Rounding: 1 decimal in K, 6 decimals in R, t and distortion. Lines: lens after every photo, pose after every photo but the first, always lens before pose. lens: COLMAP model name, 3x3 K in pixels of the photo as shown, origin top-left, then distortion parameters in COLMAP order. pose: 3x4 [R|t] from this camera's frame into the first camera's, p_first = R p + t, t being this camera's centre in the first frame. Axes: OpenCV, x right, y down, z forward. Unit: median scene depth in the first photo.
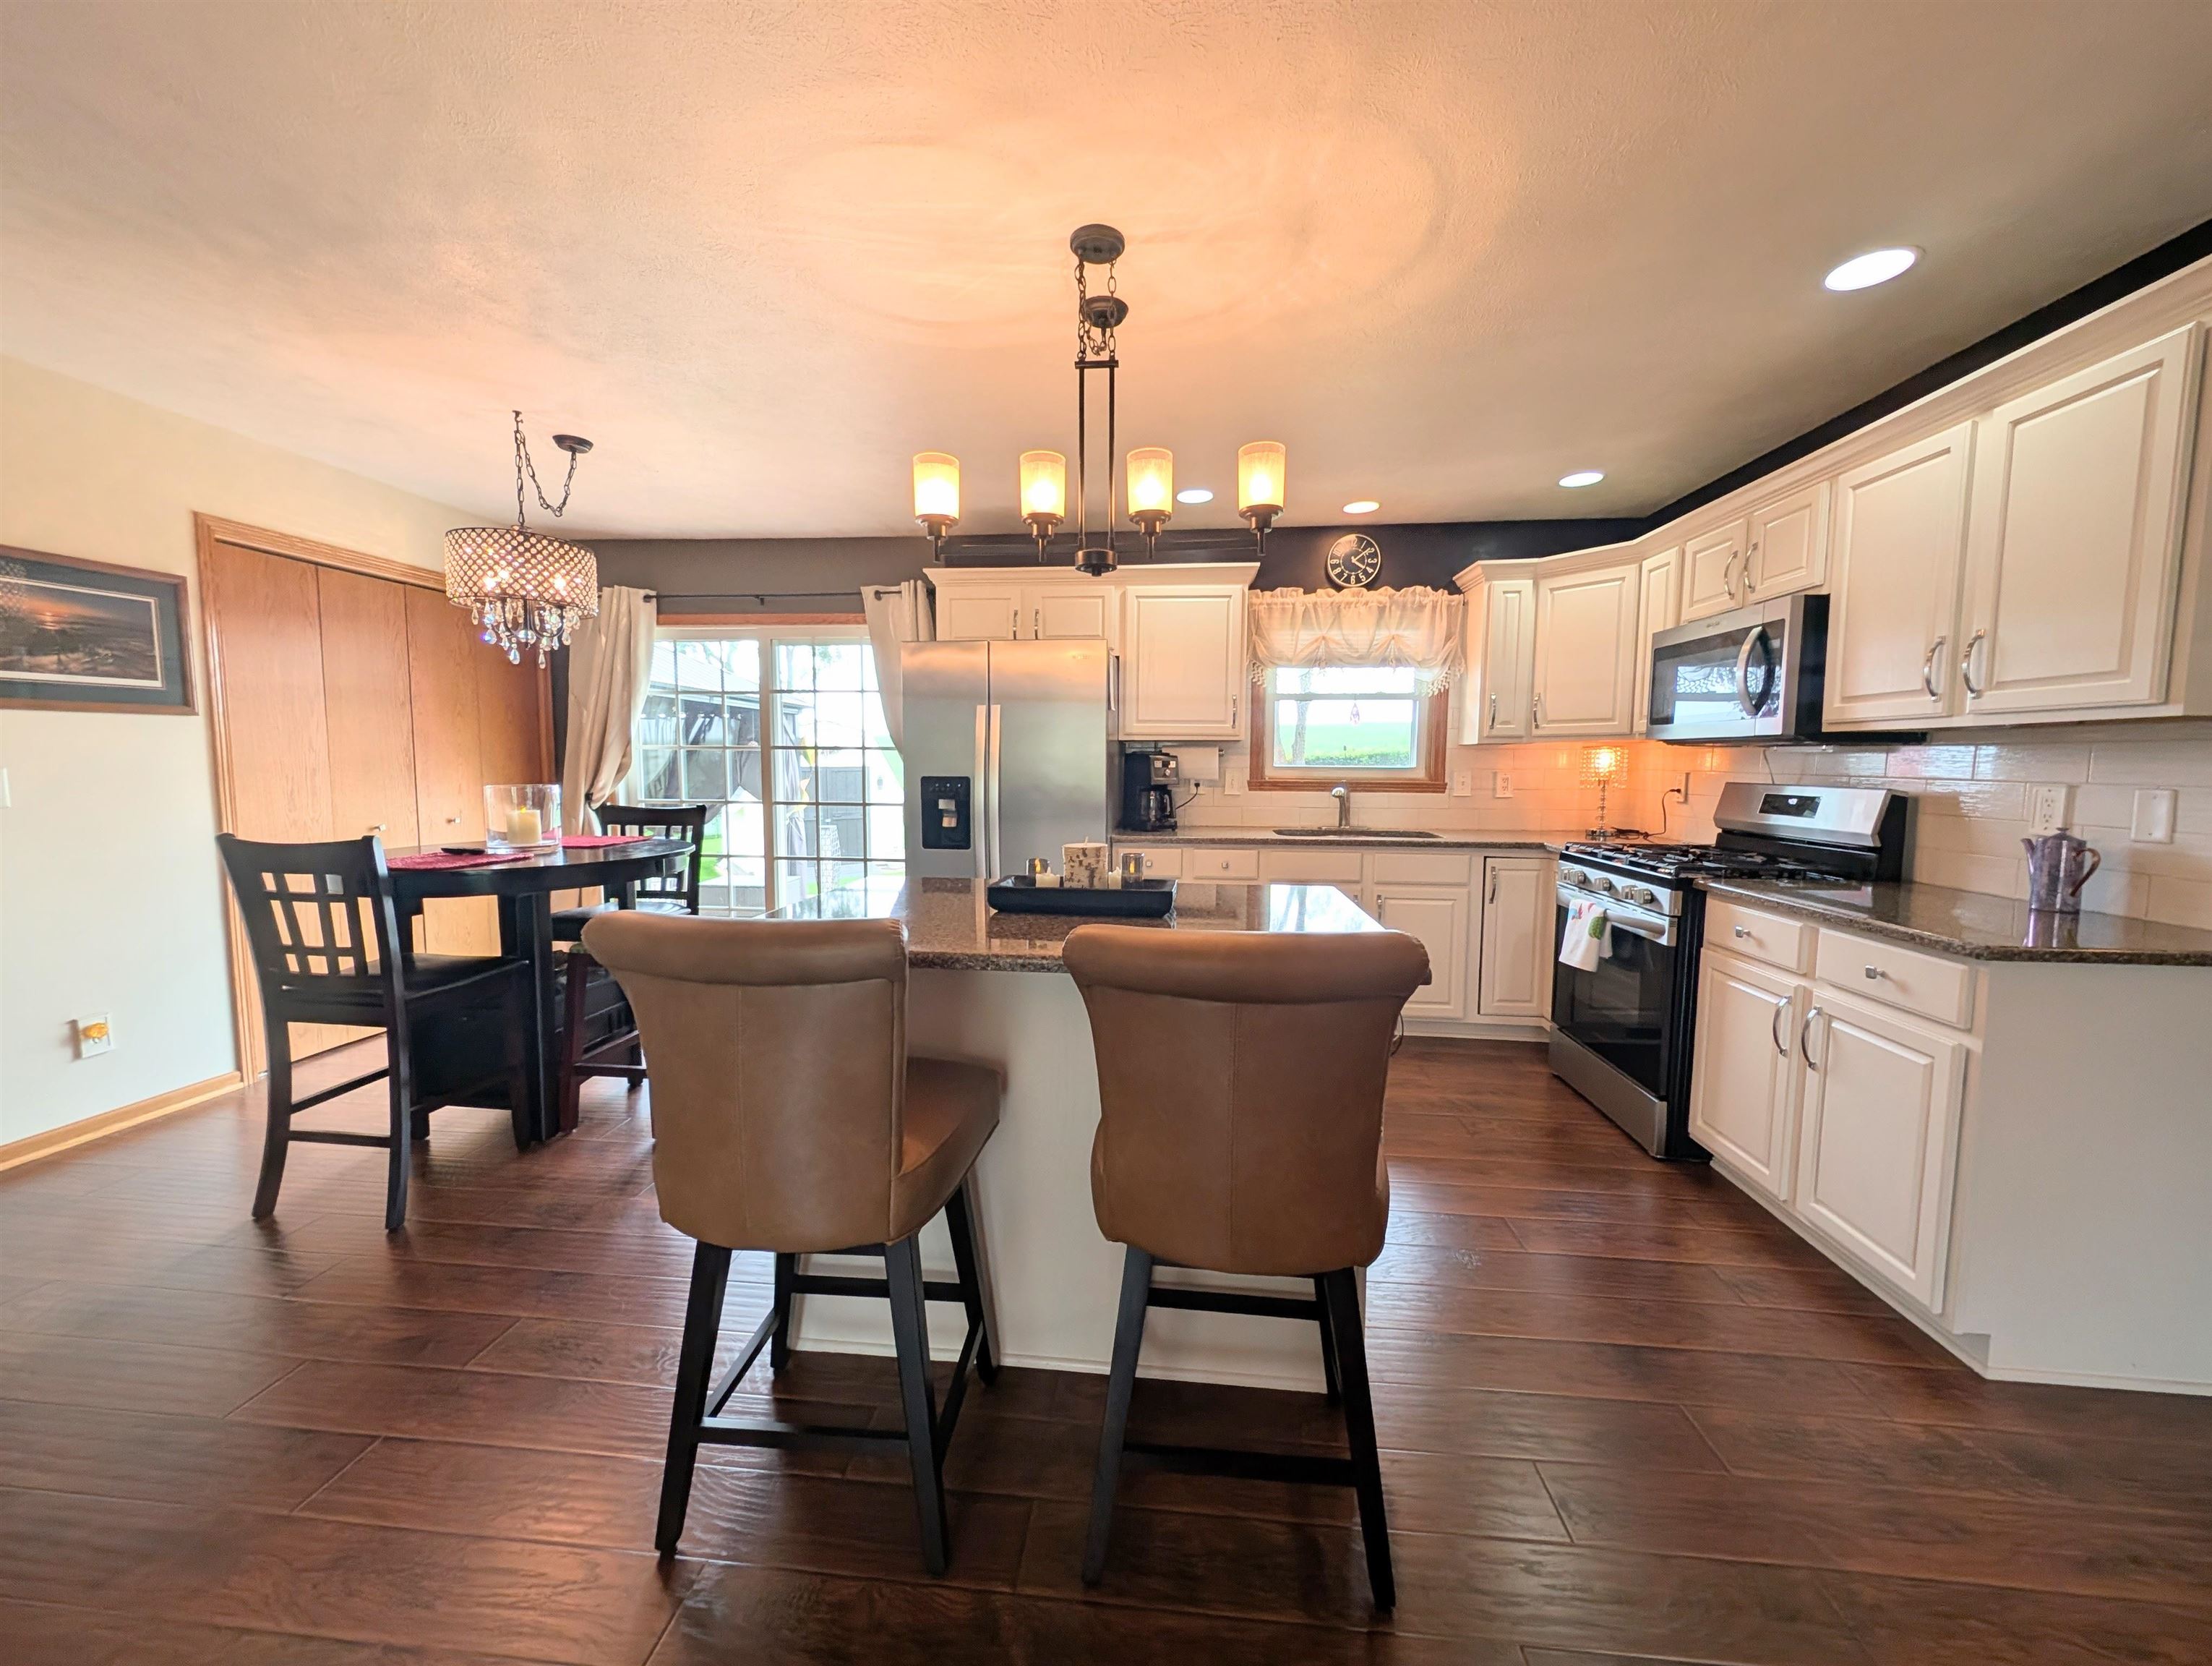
lens RADIAL K [[823.0, 0, 1103.3], [0, 823.0, 827.4], [0, 0, 1]] dist [0.011829, -0.005566]
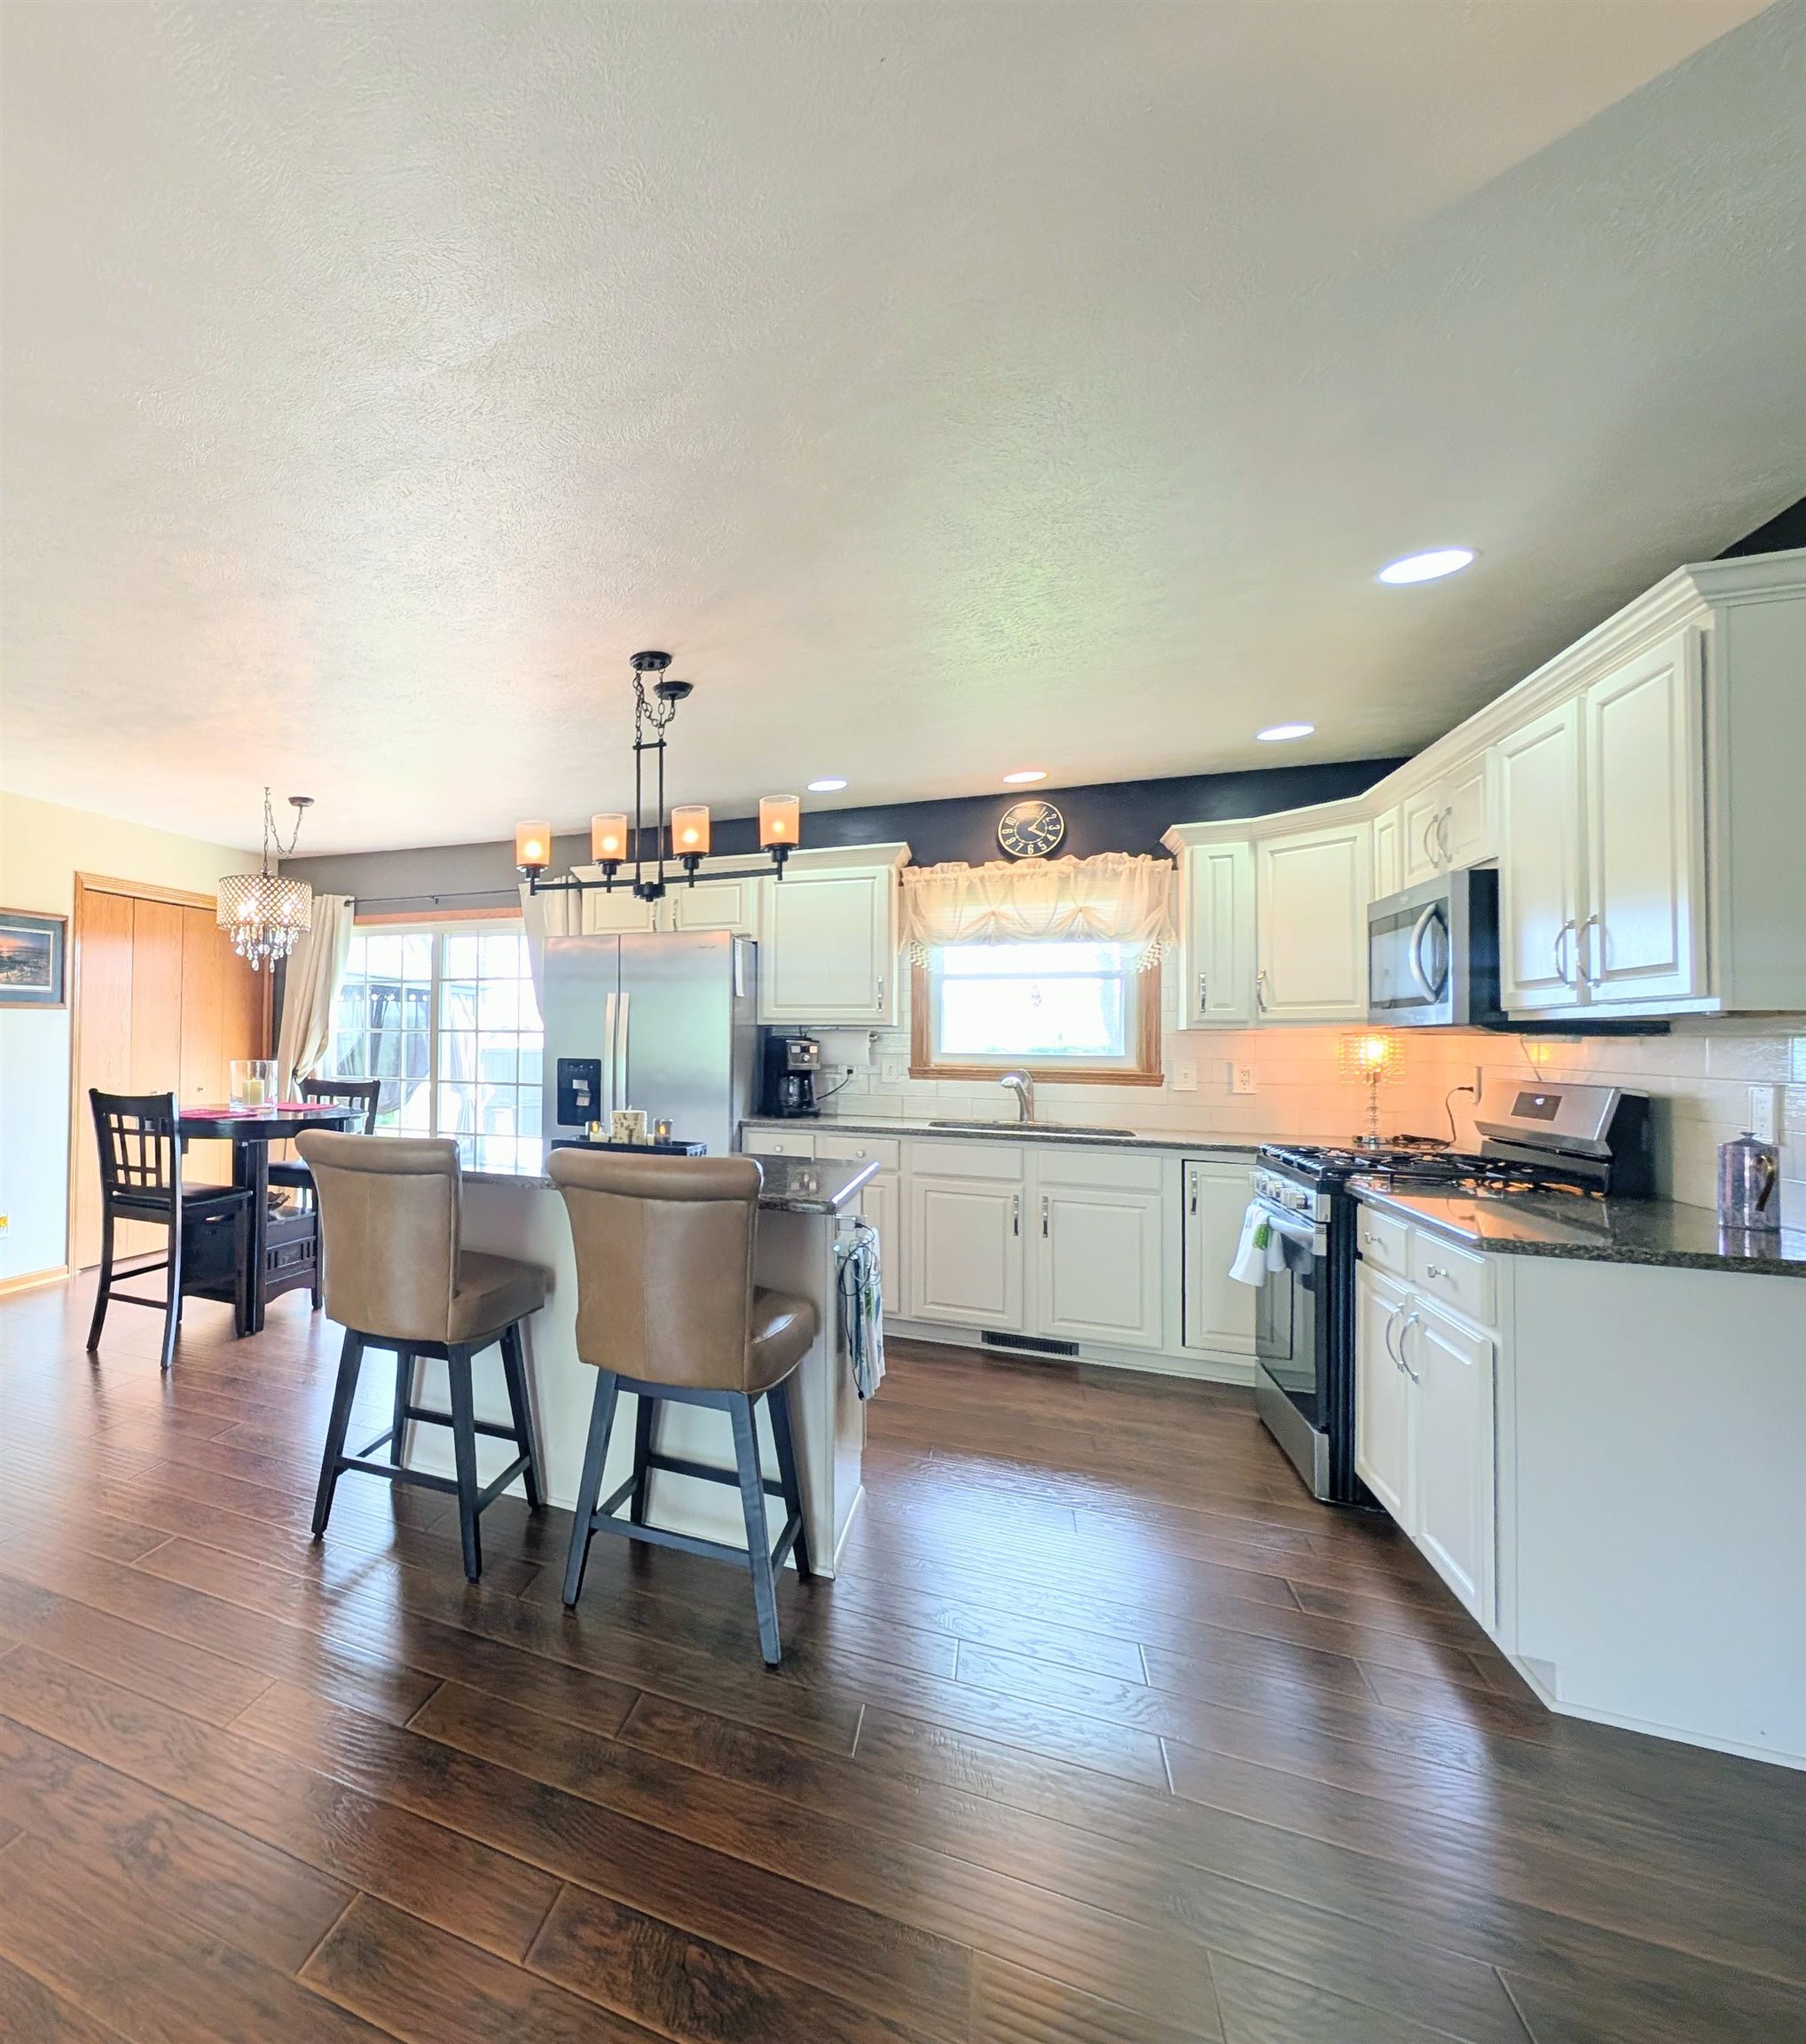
lens RADIAL K [[1018.2, 0, 454.8], [0, 1018.2, 1020.4], [0, 0, 1]] dist [0.001303, -0.000107]
pose [[0.922179, -0.000720, -0.386764, 0.187124], [-0.038710, 0.994805, -0.094150, 0.022050], [0.384822, 0.101795, 0.917360, -0.316323]]
